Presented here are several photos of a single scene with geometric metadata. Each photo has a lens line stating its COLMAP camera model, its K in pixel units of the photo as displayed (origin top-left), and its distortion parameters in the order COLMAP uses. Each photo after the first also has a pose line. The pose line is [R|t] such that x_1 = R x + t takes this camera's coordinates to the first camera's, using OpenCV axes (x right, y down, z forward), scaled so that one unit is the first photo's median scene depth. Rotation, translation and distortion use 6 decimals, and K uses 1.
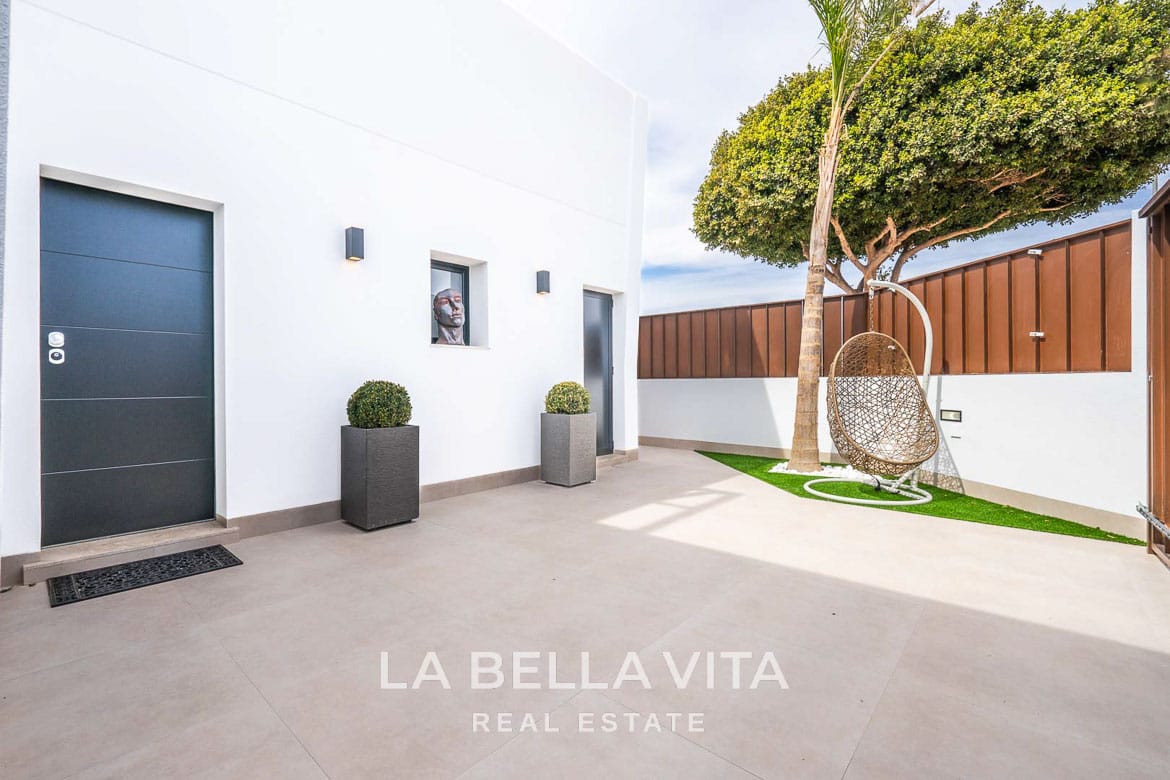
lens RADIAL K [[510.8, 0, 580.9], [0, 510.8, 388.9], [0, 0, 1]] dist [-0.005592, 0.000832]
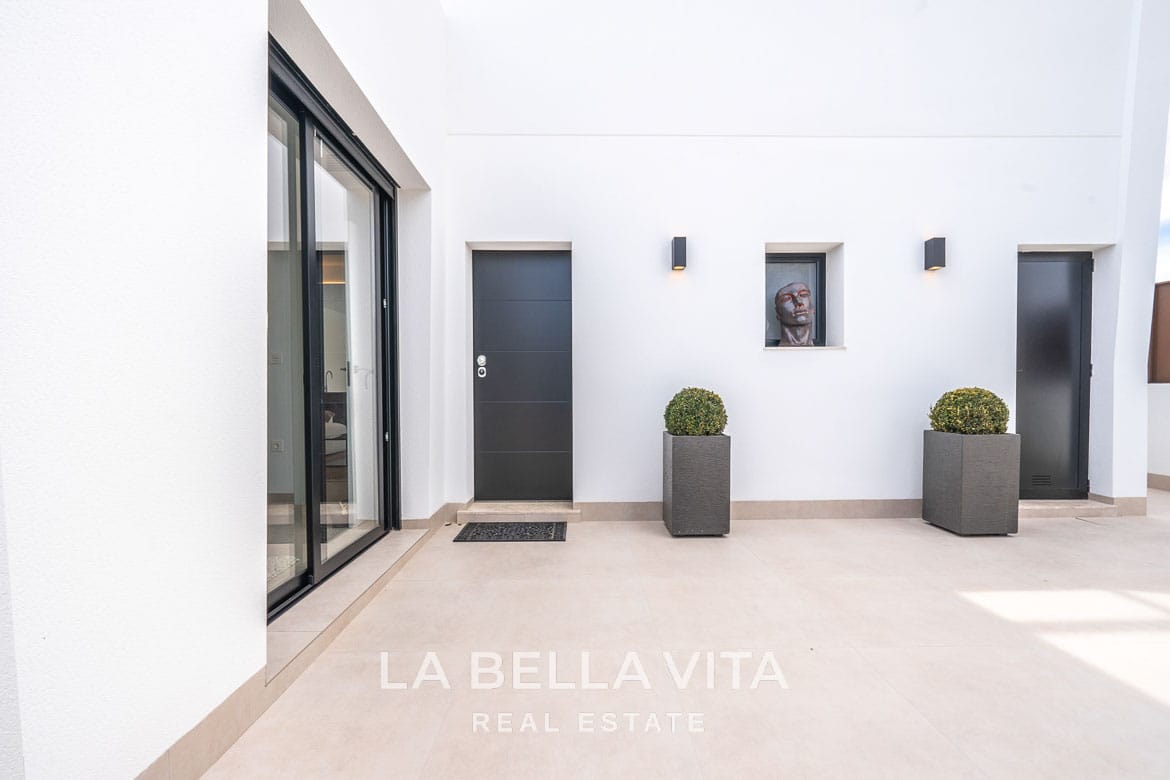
lens RADIAL K [[510.8, 0, 588.5], [0, 510.8, 408.7], [0, 0, 1]] dist [-0.005592, 0.000832]
pose [[0.674835, 0.025570, -0.737526, 0.189399], [-0.007113, 0.999578, 0.028148, -0.002092], [0.737935, -0.013749, 0.674732, 0.173322]]
